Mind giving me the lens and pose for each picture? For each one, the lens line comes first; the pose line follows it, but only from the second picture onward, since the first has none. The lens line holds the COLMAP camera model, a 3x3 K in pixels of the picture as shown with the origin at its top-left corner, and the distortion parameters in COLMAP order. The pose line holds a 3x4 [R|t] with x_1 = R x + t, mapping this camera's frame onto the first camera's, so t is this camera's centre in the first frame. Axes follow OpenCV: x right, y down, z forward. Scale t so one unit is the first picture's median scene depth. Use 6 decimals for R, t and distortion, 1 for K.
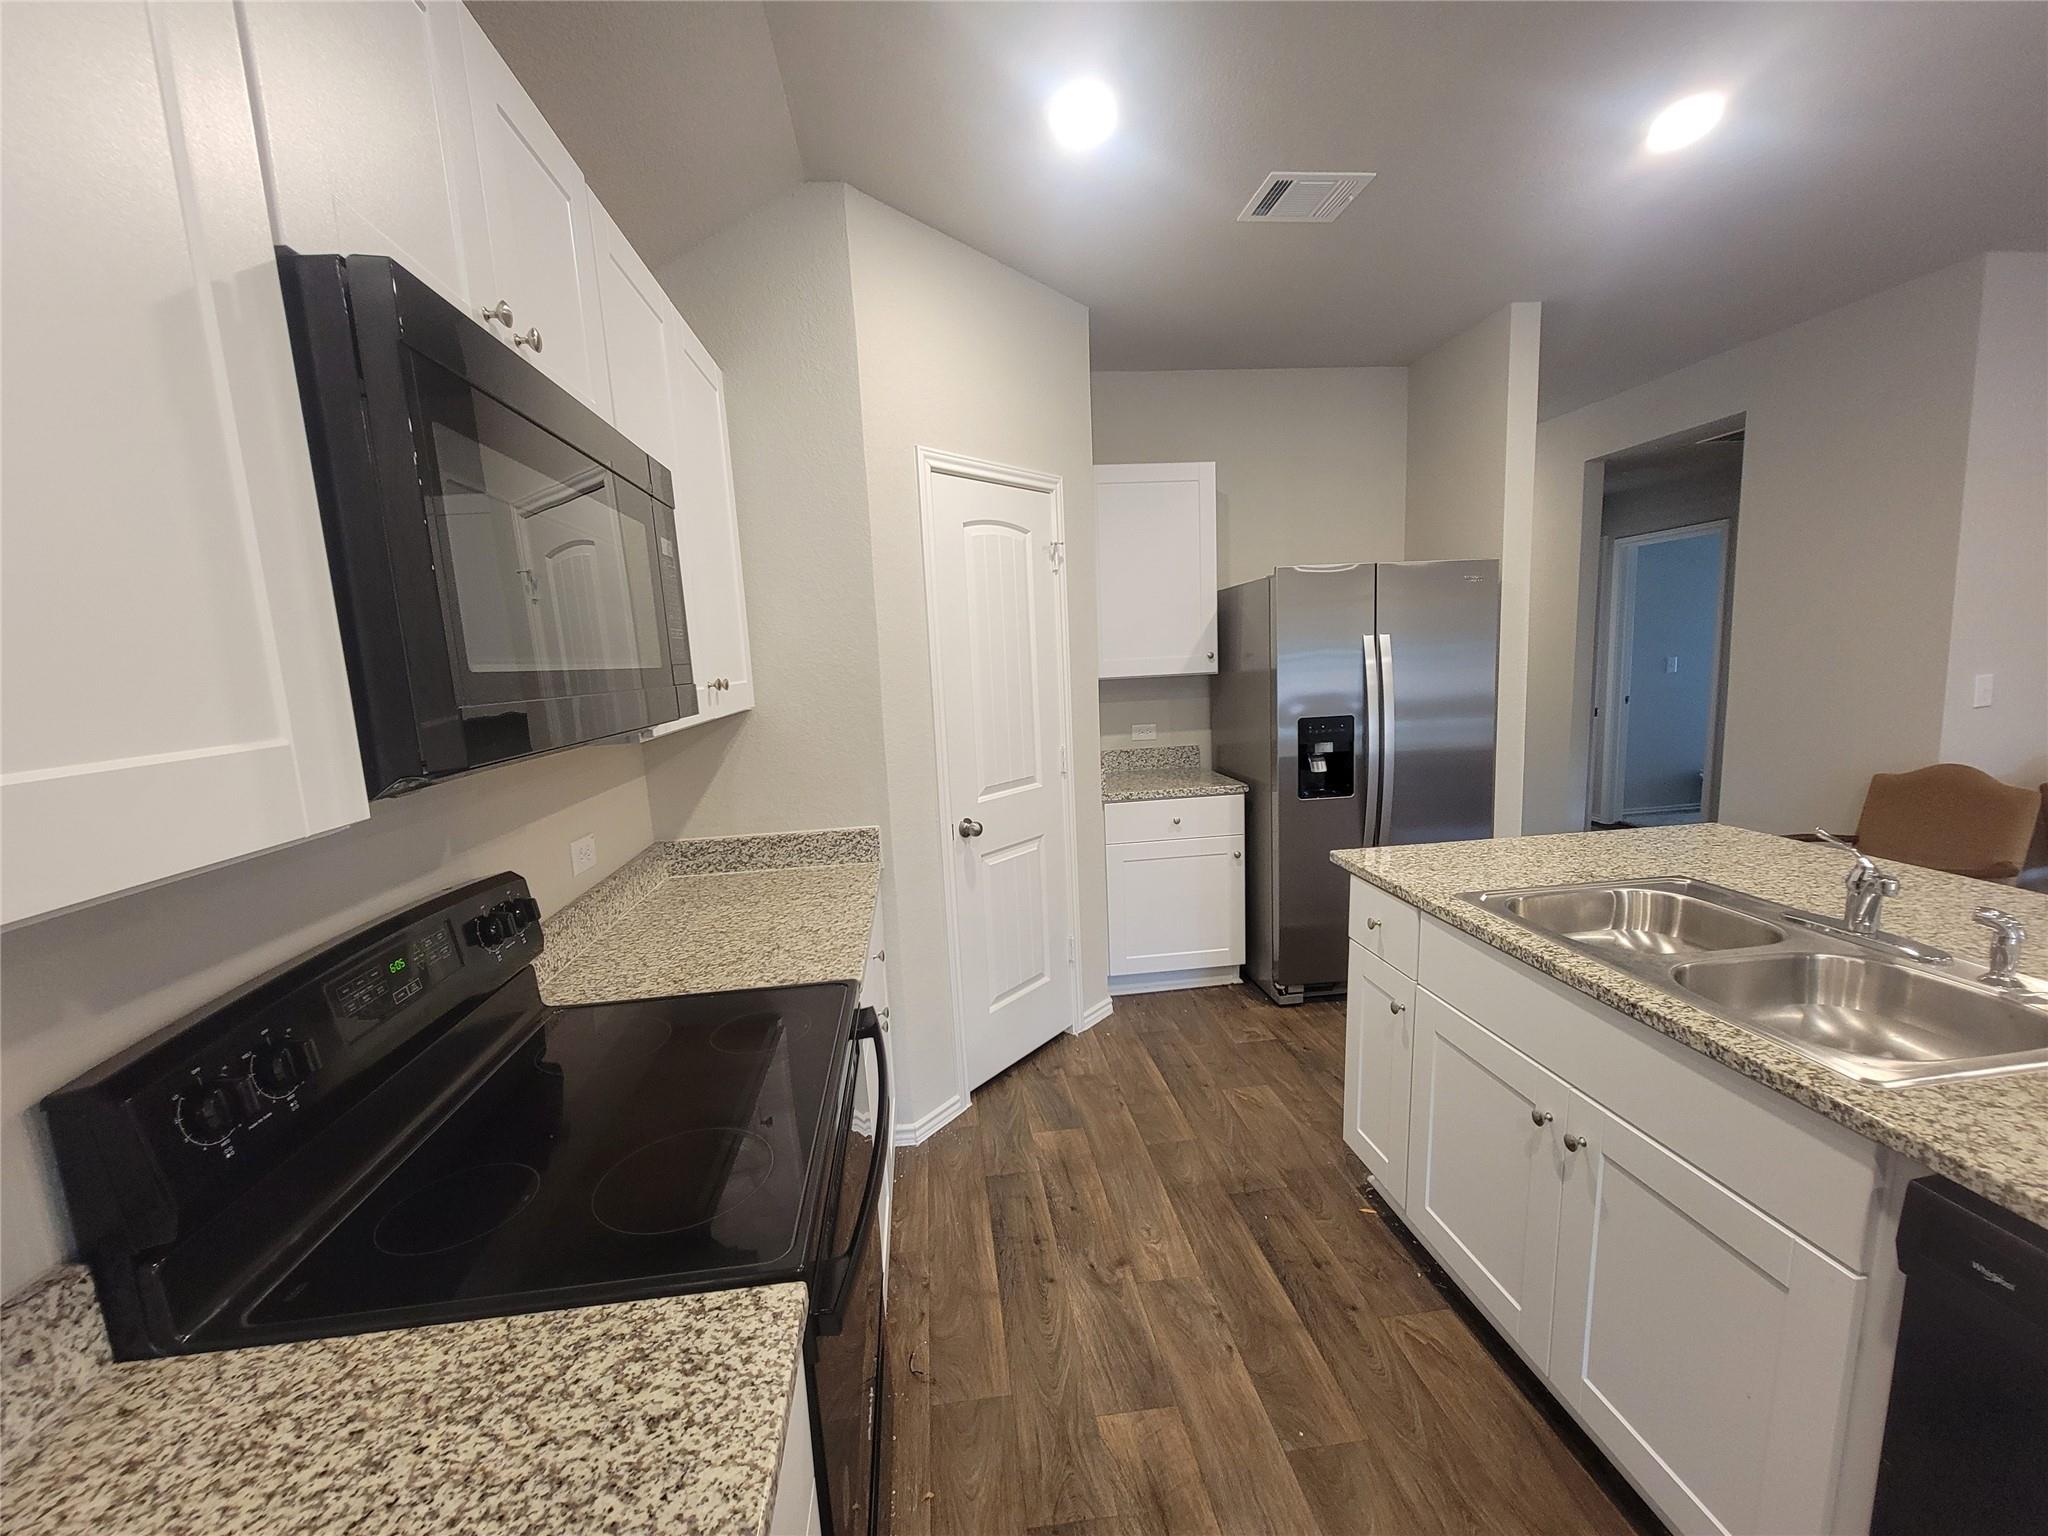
lens RADIAL K [[832.5, 0, 1008.1], [0, 832.5, 774.2], [0, 0, 1]] dist [0.000914, -0.003515]
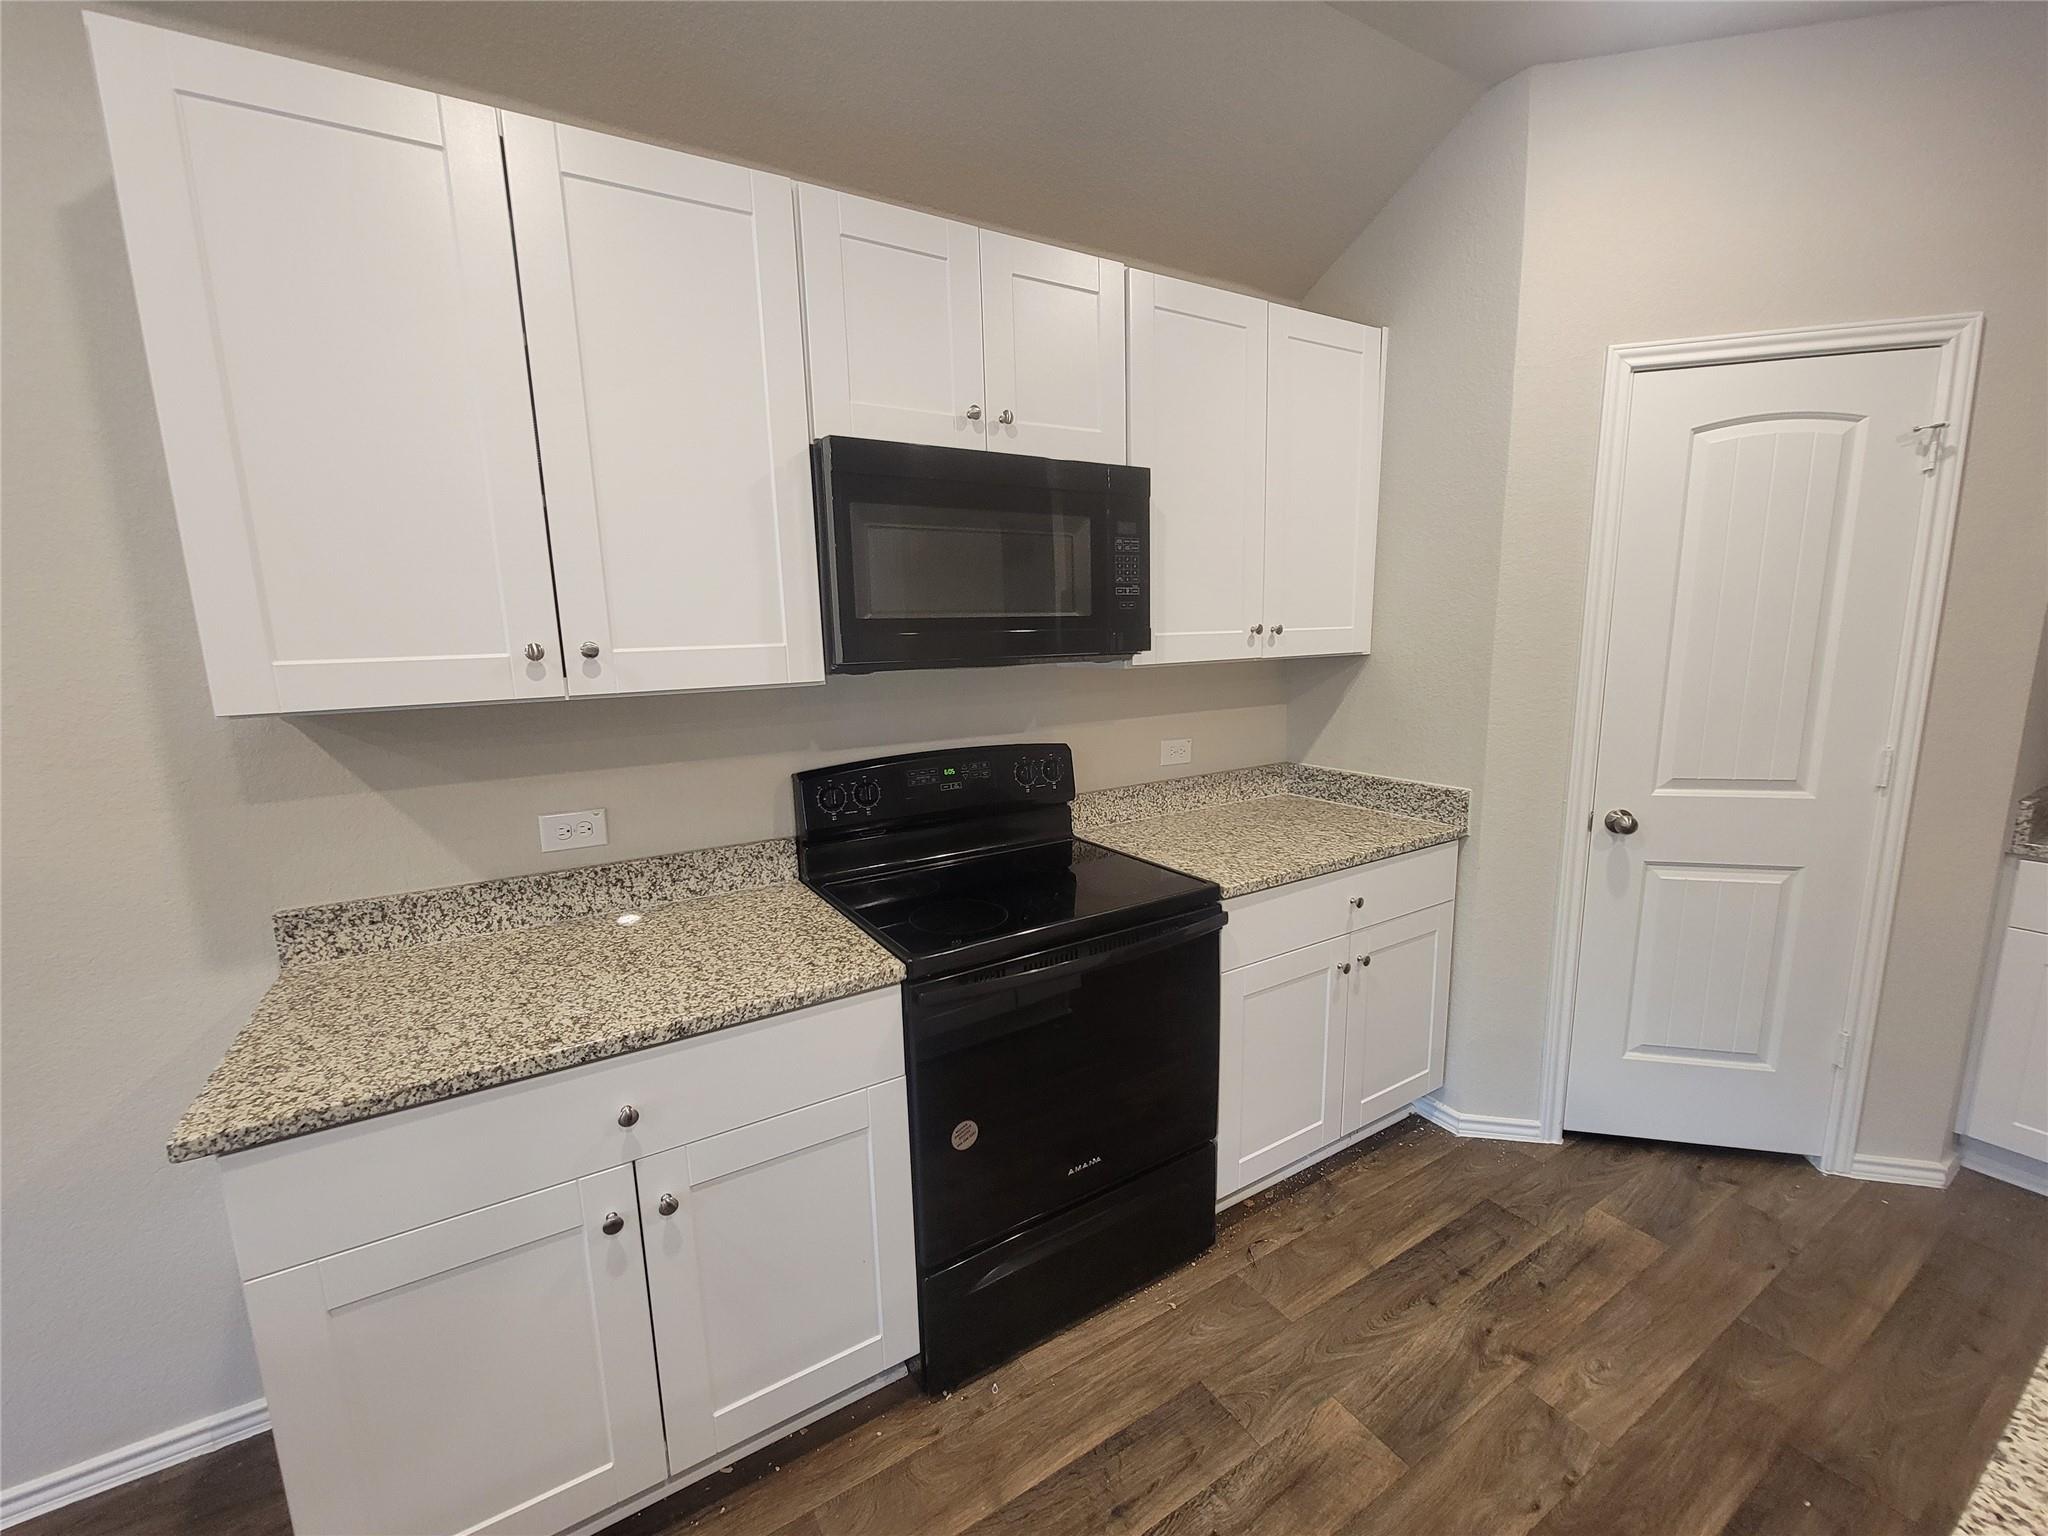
lens RADIAL K [[832.5, 0, 1008.1], [0, 832.5, 774.2], [0, 0, 1]] dist [0.000914, -0.003515]
pose [[0.424254, 0.193777, -0.884567, 0.386332], [-0.126760, 0.979926, 0.153870, -0.027954], [0.896627, 0.046848, 0.440301, 0.110705]]
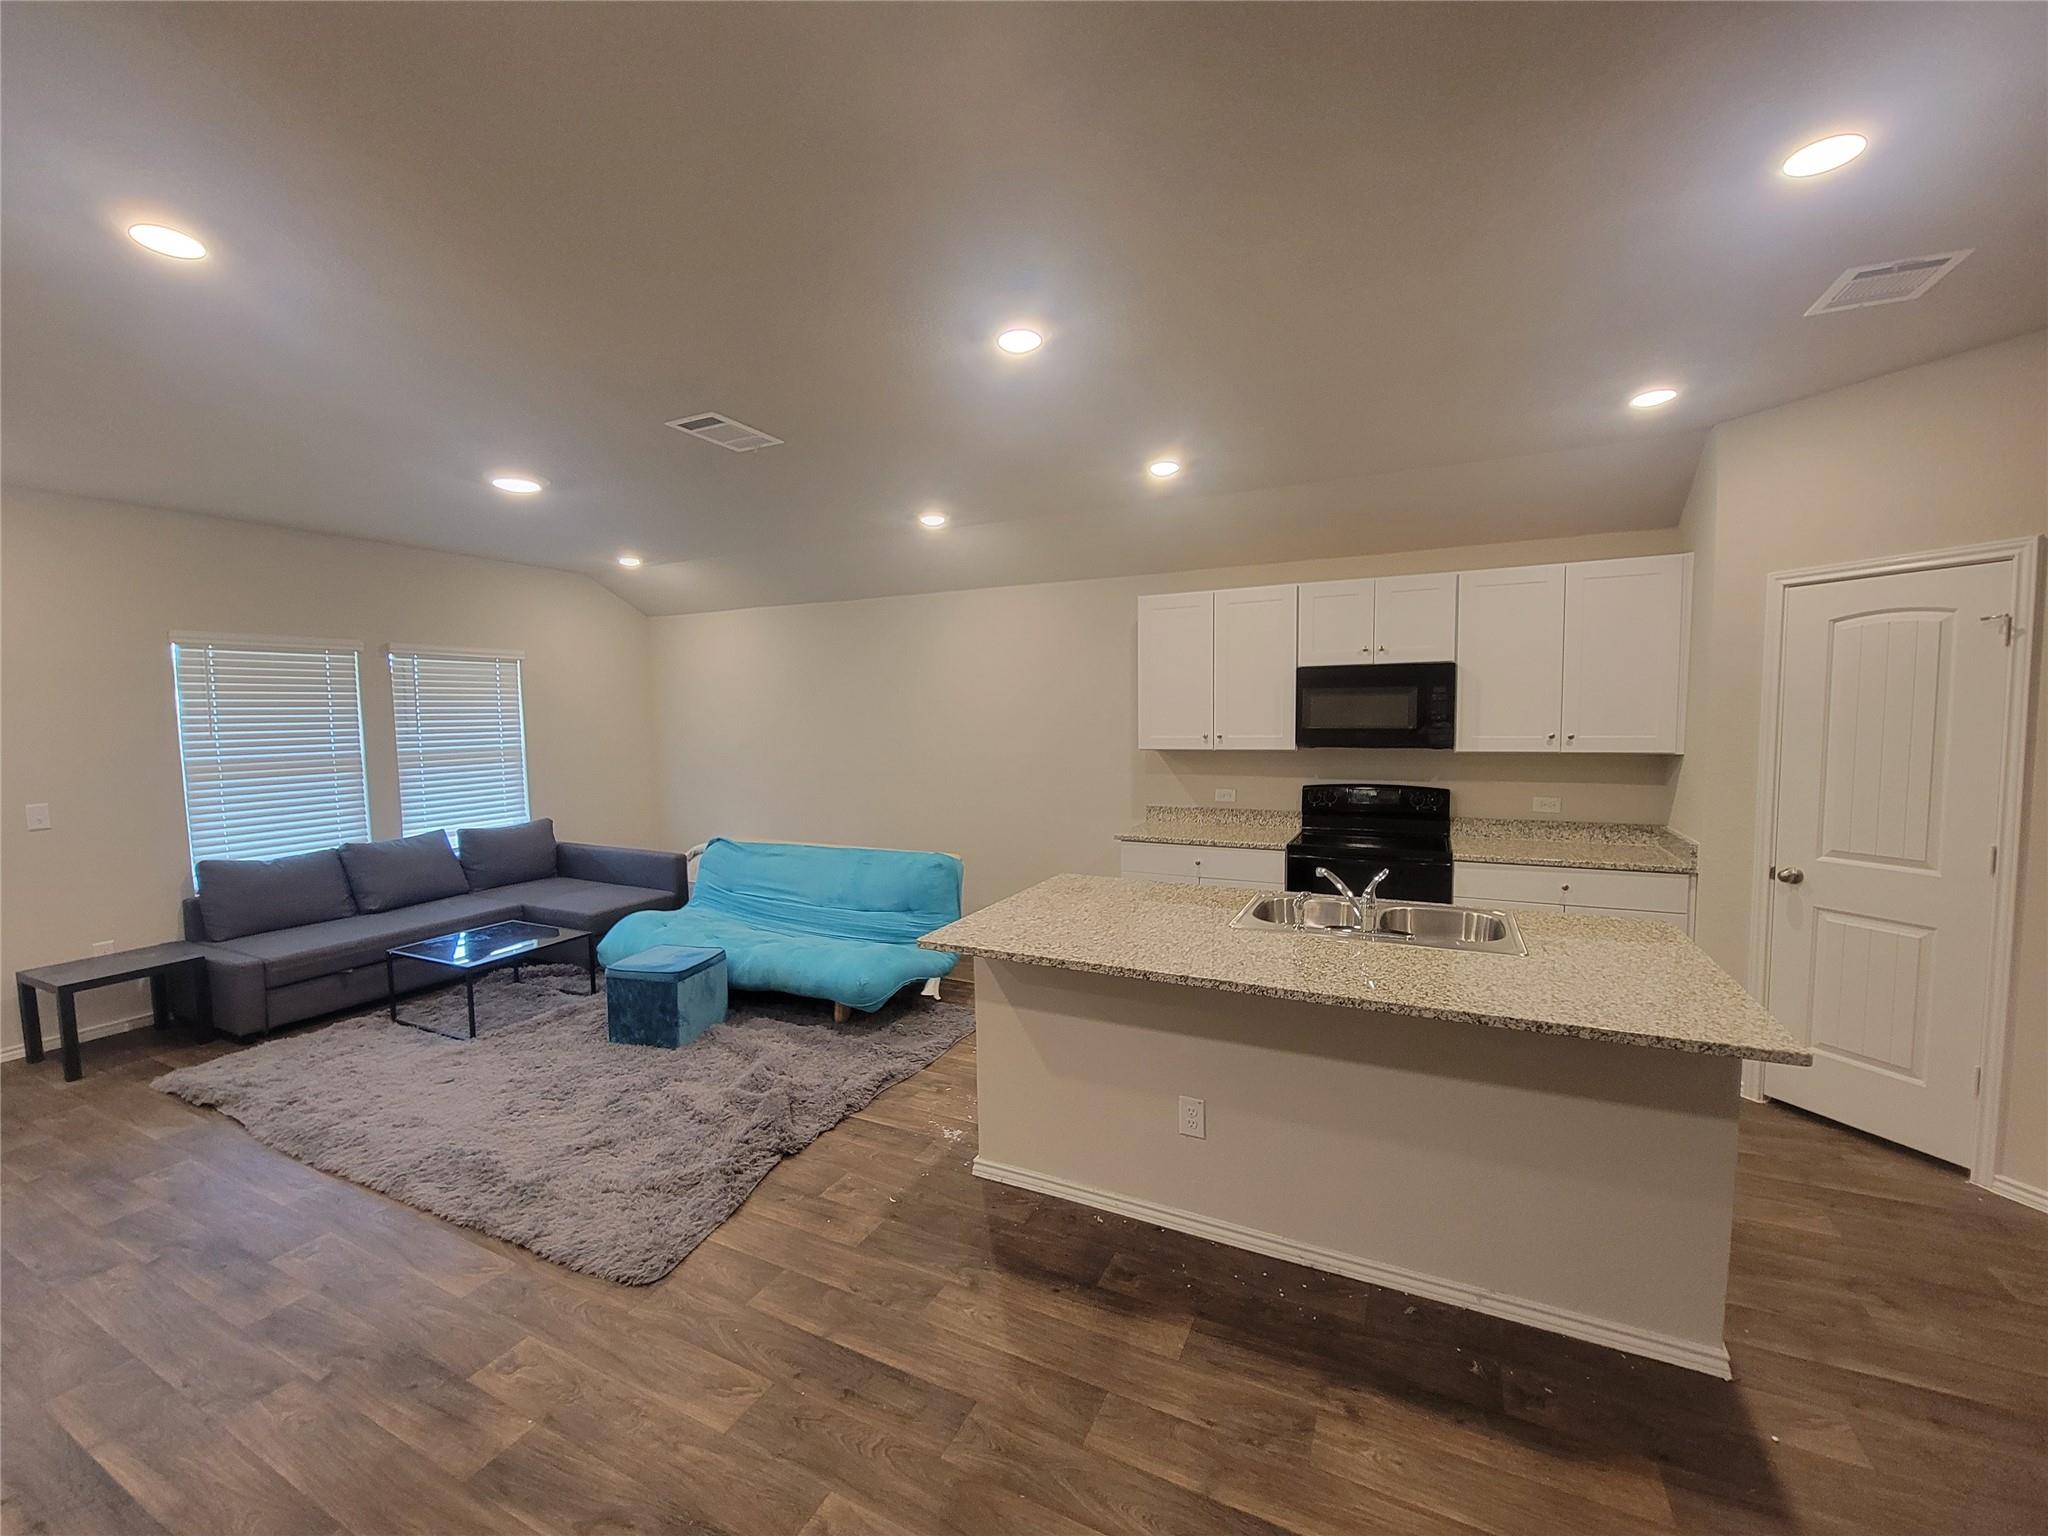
lens RADIAL K [[837.0, 0, 1007.6], [0, 837.0, 774.7], [0, 0, 1]] dist [-0.000870, -0.003578]
pose [[-0.539199, 0.121512, -0.833366, 1.468914], [-0.079784, 0.977716, 0.194180, -0.209229], [0.838391, 0.171191, -0.517489, 0.628201]]
